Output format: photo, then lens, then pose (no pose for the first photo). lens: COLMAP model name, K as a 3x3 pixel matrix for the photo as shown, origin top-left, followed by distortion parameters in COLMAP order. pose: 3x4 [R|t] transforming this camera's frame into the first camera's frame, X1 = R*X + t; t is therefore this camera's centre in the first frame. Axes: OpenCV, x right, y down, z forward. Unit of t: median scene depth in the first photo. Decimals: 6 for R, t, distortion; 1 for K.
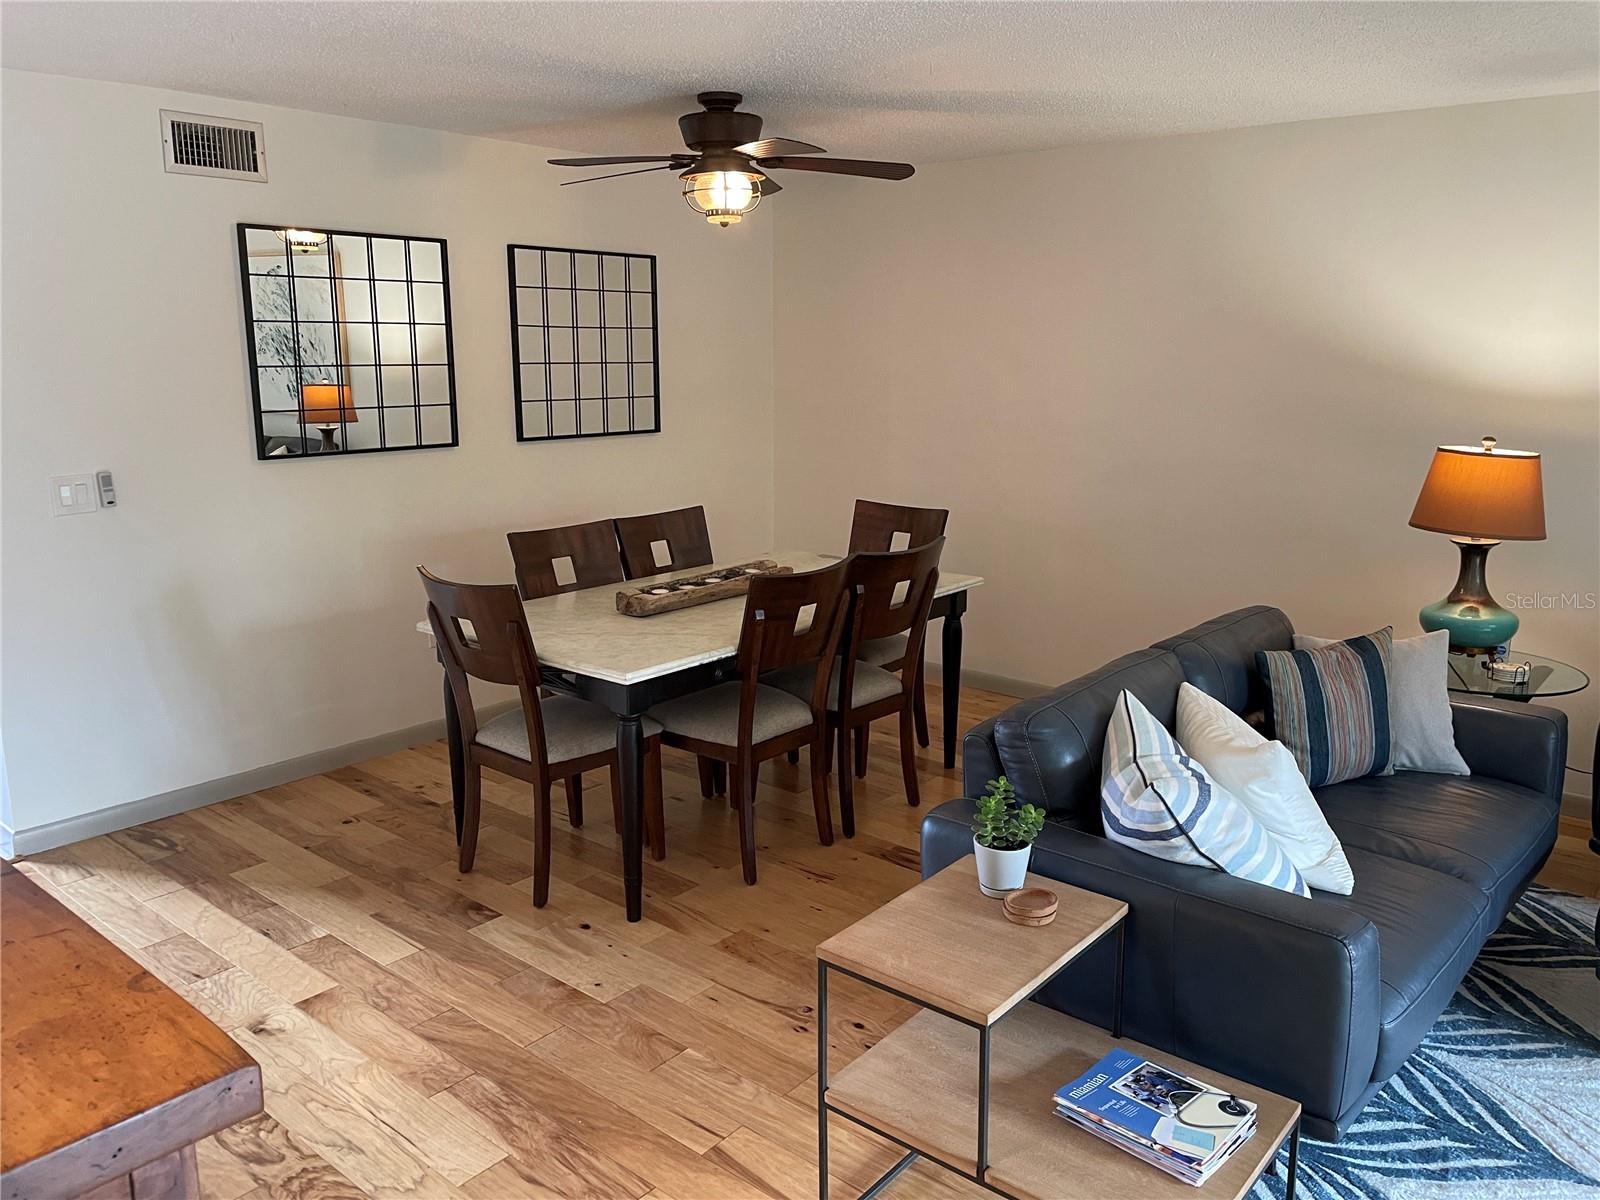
lens RADIAL K [[1209.2, 0, 817.3], [0, 1209.2, 576.1], [0, 0, 1]] dist [0.083989, -0.107264]
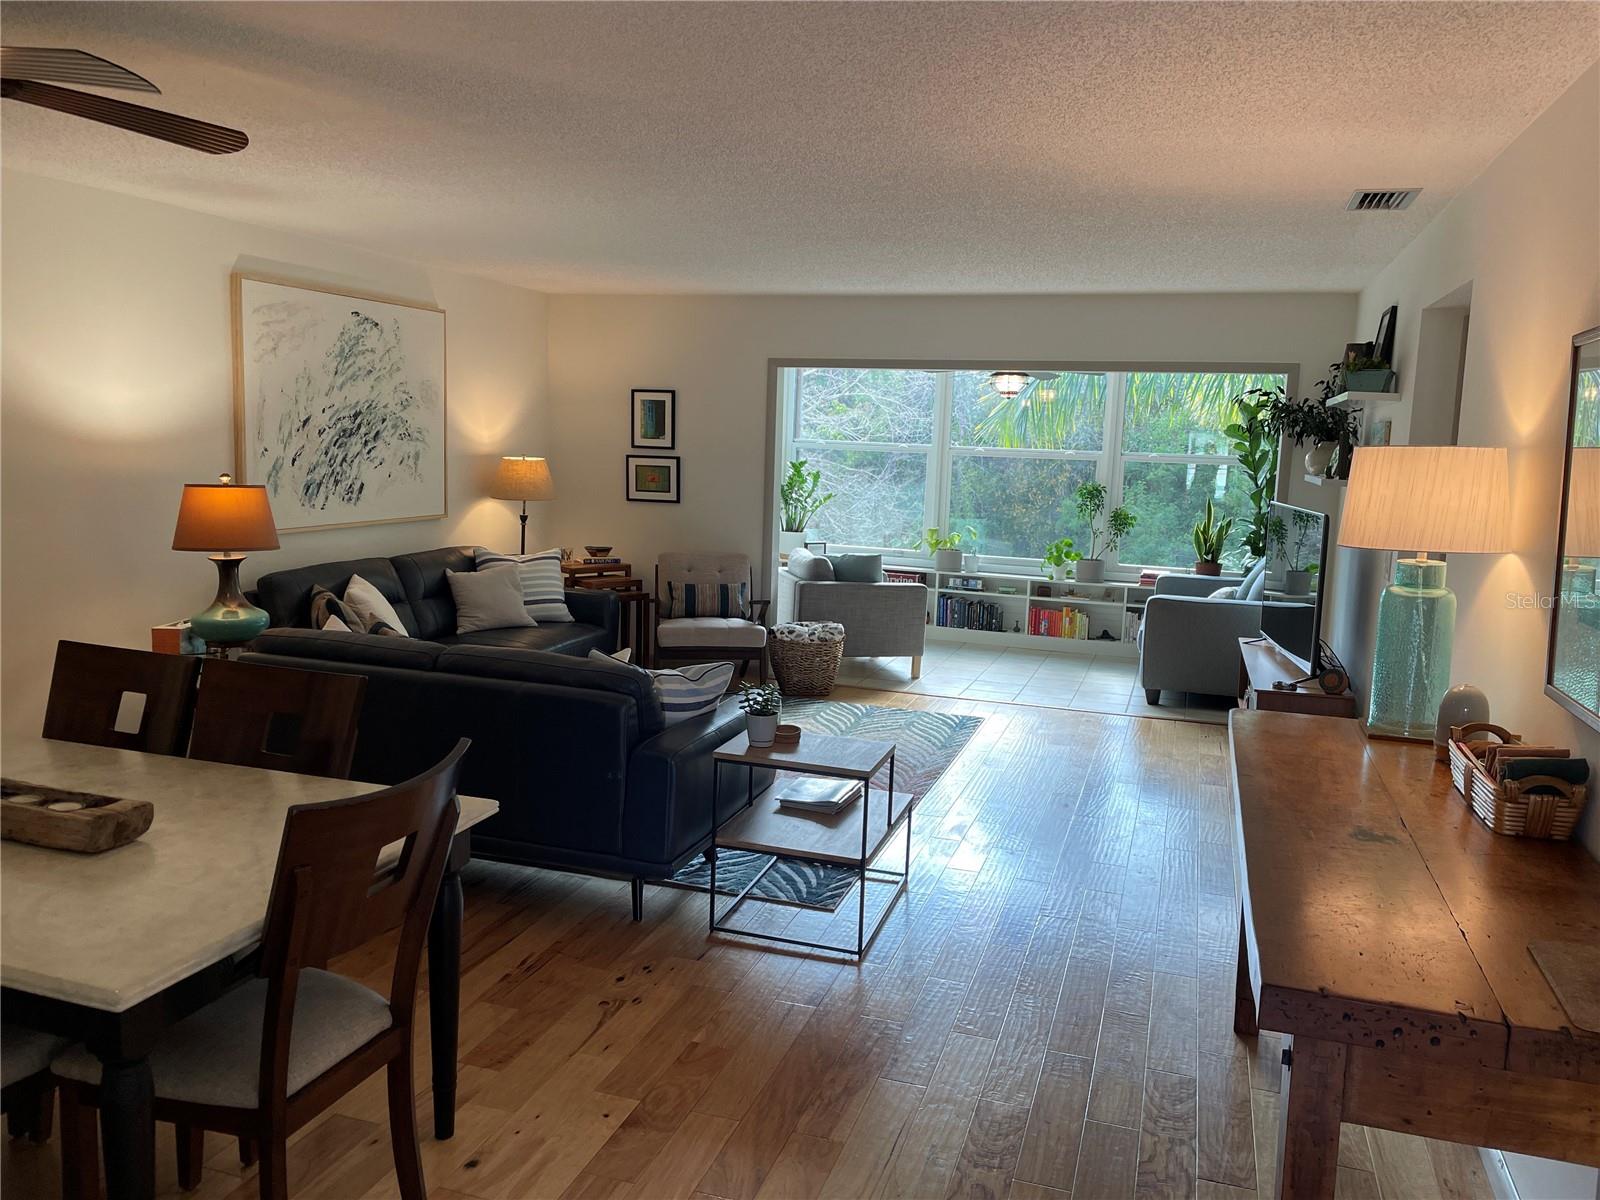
lens RADIAL K [[1209.2, 0, 801.8], [0, 1209.2, 585.2], [0, 0, 1]] dist [0.083989, -0.107264]
pose [[-0.374907, -0.136298, 0.916988, -1.250168], [0.139687, 0.969535, 0.201219, -0.254106], [-0.916478, 0.203530, -0.344446, 1.366468]]
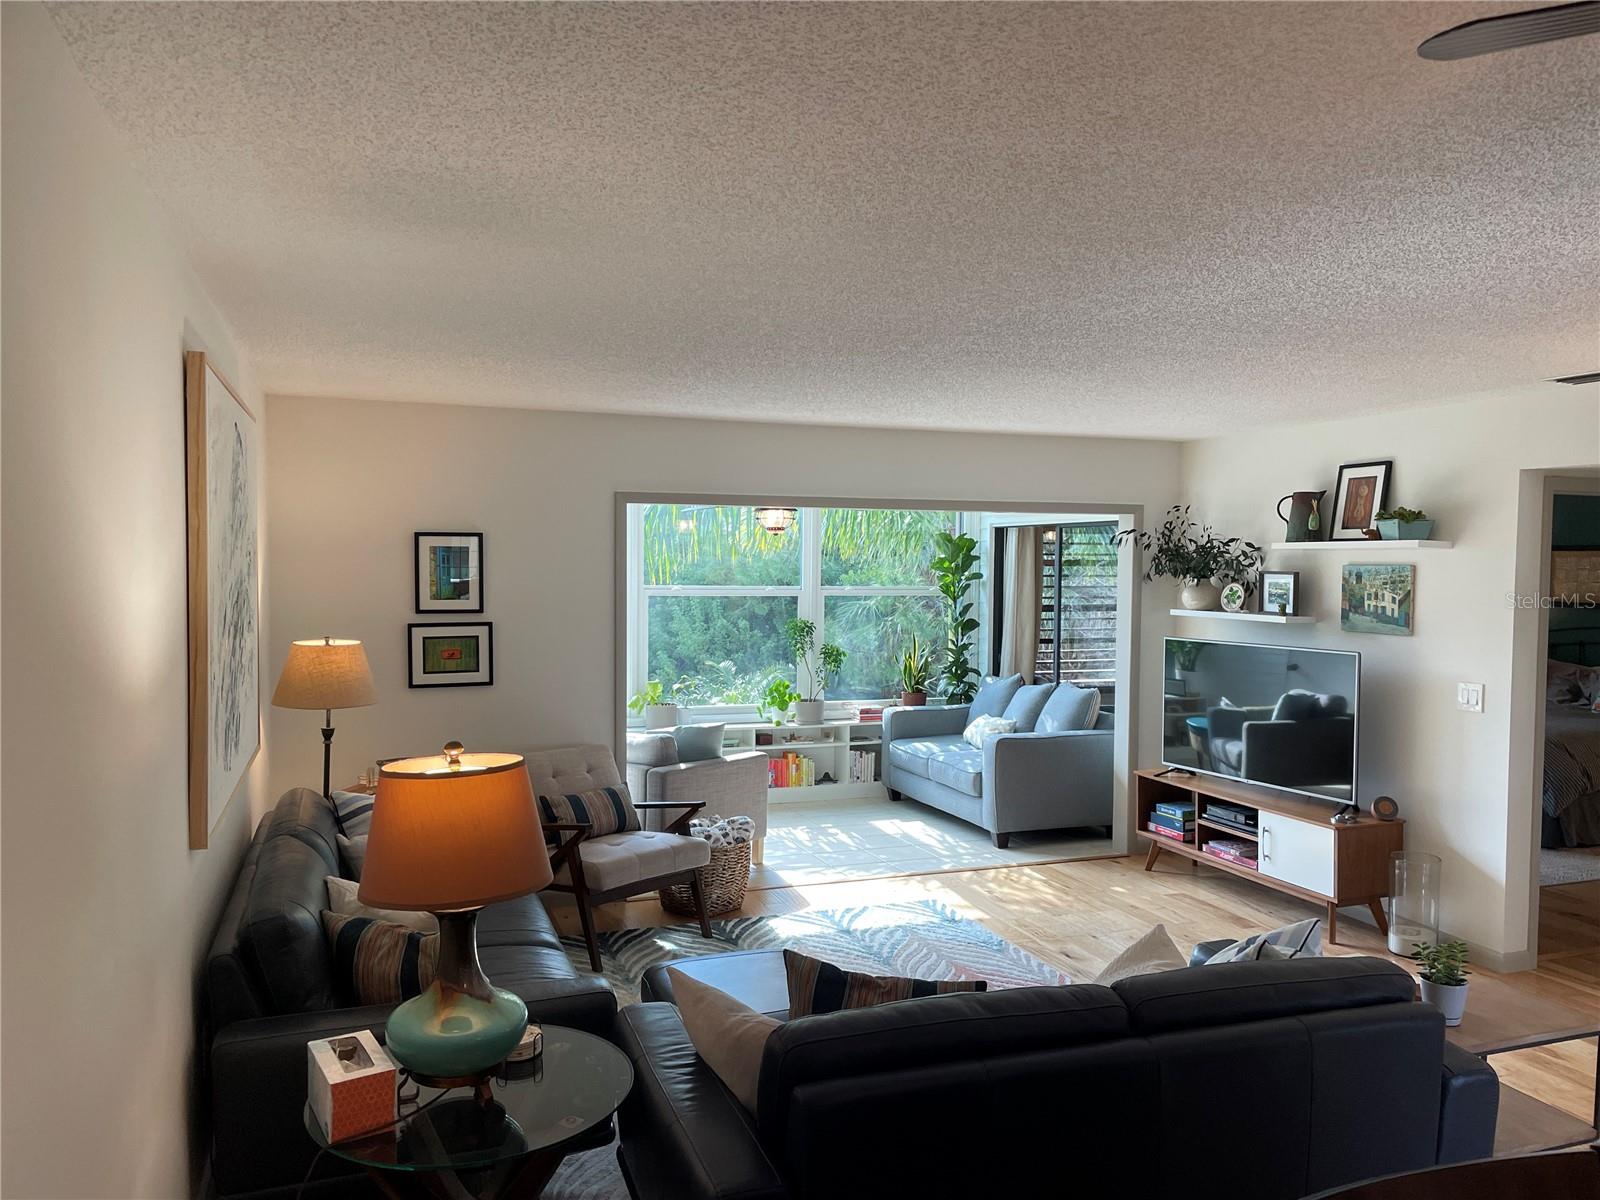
lens RADIAL K [[1209.2, 0, 808.9], [0, 1209.2, 612.1], [0, 0, 1]] dist [0.083989, -0.107264]
pose [[-0.870744, -0.036689, 0.490366, 0.102289], [0.078691, 0.973965, 0.212602, -0.447515], [-0.485400, 0.223709, -0.845187, 2.146612]]
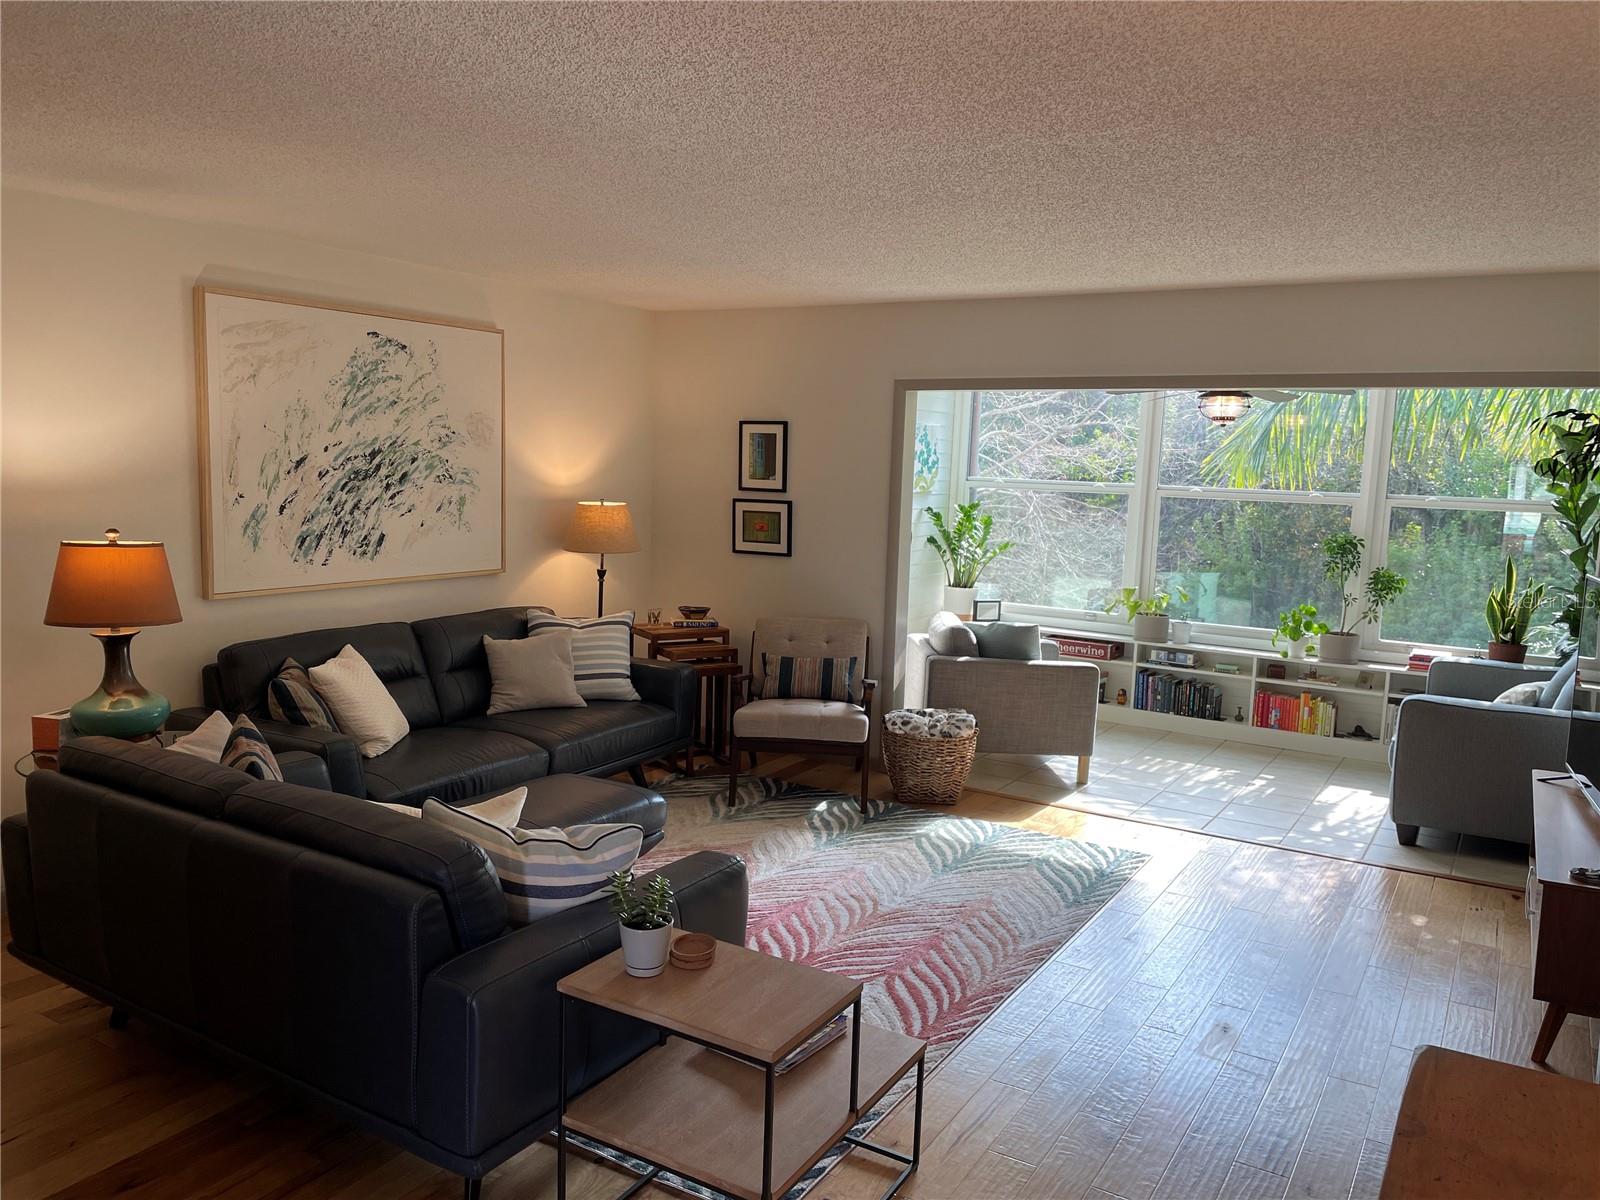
lens RADIAL K [[1209.2, 0, 792.0], [0, 1209.2, 608.1], [0, 0, 1]] dist [0.083989, -0.107264]
pose [[-0.151003, -0.135647, 0.979182, -0.799165], [0.156232, 0.974817, 0.159136, -0.180612], [-0.976109, 0.177010, -0.126008, 0.887127]]
